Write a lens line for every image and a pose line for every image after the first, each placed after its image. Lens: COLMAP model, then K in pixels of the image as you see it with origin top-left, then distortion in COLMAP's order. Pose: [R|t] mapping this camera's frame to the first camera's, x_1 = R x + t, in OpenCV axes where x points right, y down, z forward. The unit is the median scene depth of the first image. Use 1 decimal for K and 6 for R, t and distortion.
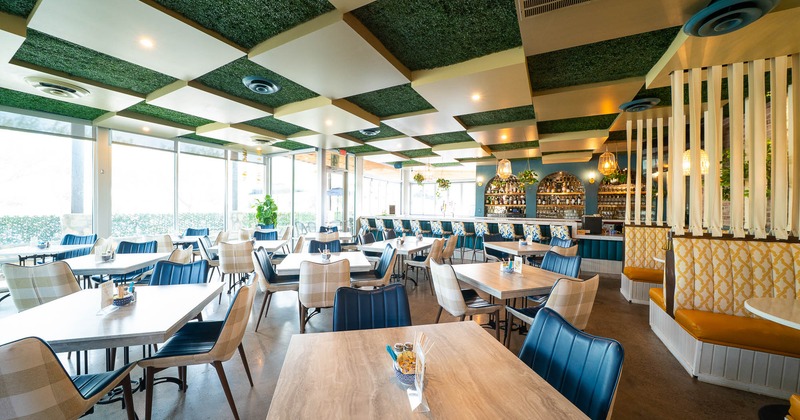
lens RADIAL K [[274.6, 0, 407.4], [0, 274.6, 207.8], [0, 0, 1]] dist [-0.001105, -0.000058]
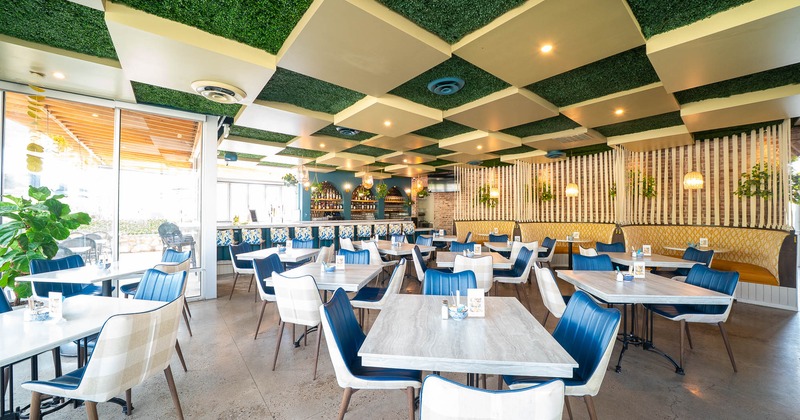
lens RADIAL K [[274.6, 0, 407.4], [0, 274.6, 207.8], [0, 0, 1]] dist [-0.001105, -0.000058]
pose [[0.366273, 0.005883, 0.930489, -0.587714], [0.004609, 0.999956, -0.008137, -0.006778], [-0.930496, 0.007269, 0.366230, 0.316985]]
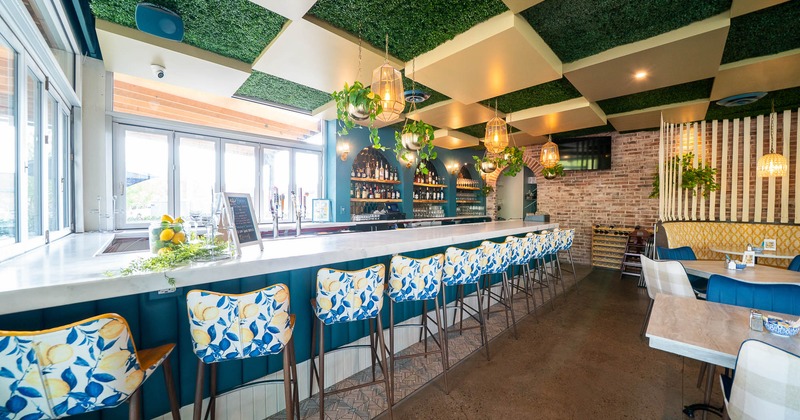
lens RADIAL K [[274.6, 0, 407.4], [0, 274.6, 207.8], [0, 0, 1]] dist [-0.001105, -0.000058]
pose [[0.306736, -0.019106, 0.951603, -0.196957], [-0.004487, 0.999758, 0.021519, -0.004332], [-0.951784, -0.010870, 0.306577, 0.808691]]
